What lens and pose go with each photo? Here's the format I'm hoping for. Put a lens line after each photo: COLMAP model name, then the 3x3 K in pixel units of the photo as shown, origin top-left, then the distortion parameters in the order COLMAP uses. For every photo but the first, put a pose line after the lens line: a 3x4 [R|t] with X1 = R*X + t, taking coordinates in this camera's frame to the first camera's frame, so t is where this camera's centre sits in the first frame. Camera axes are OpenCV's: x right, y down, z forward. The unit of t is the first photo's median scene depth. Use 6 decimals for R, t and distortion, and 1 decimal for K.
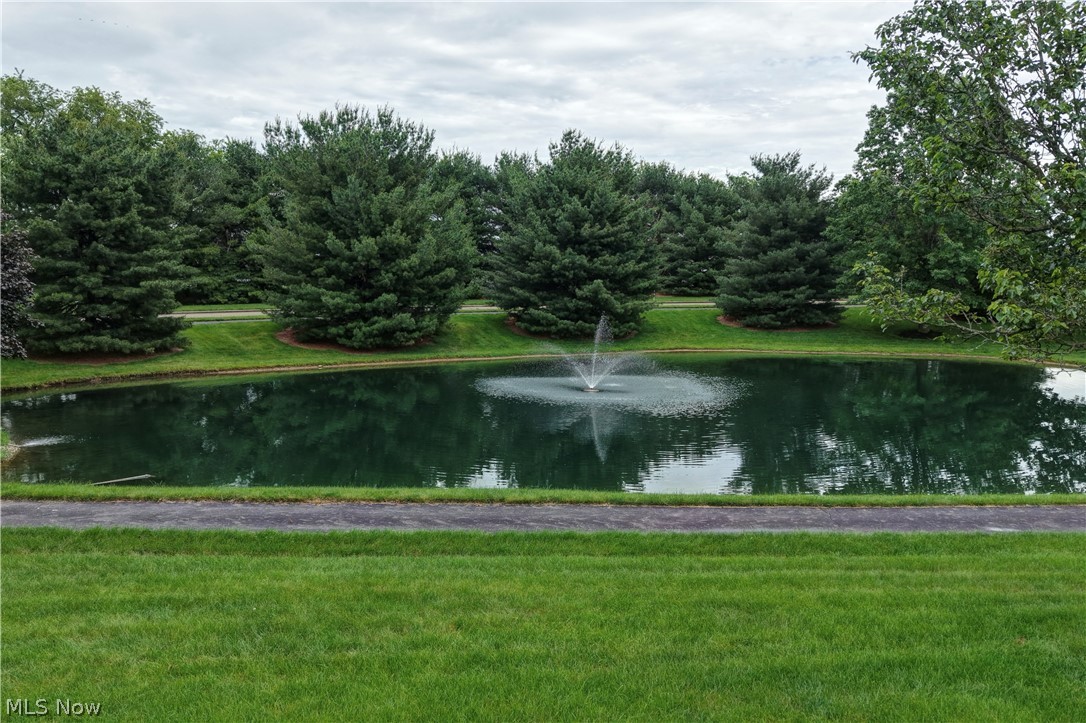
lens RADIAL K [[773.9, 0, 513.1], [0, 773.9, 399.3], [0, 0, 1]] dist [0.077013, -0.001109]
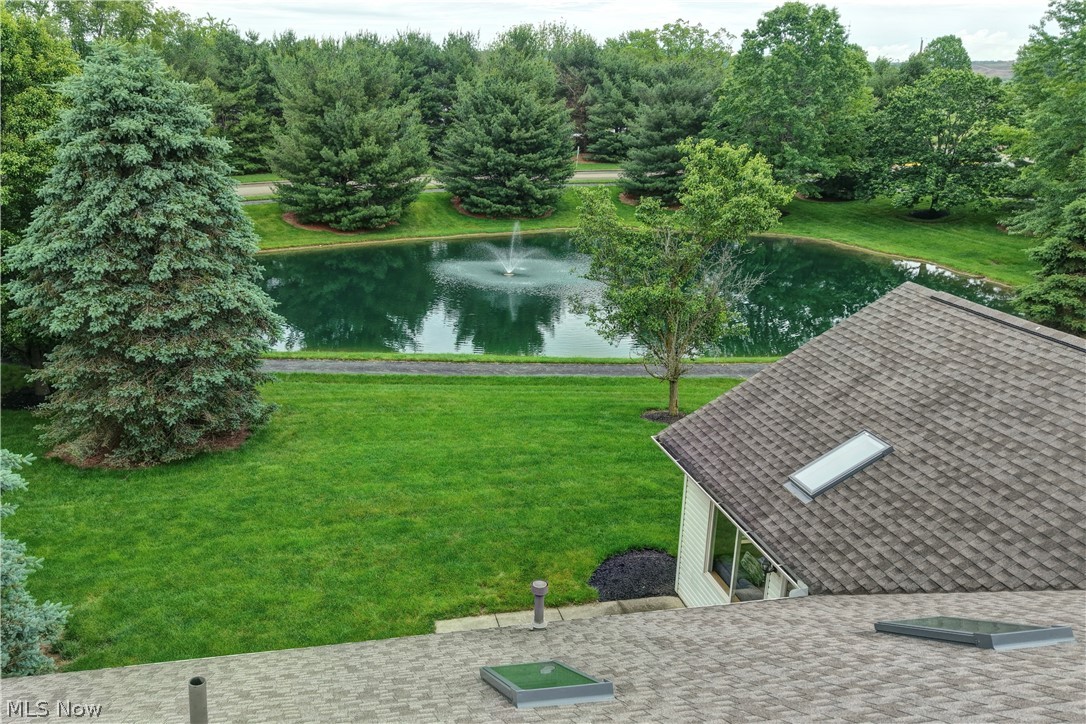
lens RADIAL K [[773.9, 0, 513.1], [0, 773.9, 399.8], [0, 0, 1]] dist [0.077013, -0.001109]
pose [[0.997197, 0.011317, 0.073966, -0.000050], [-0.028063, 0.972909, 0.229480, -0.096692], [-0.069365, -0.230913, 0.970499, -0.425865]]
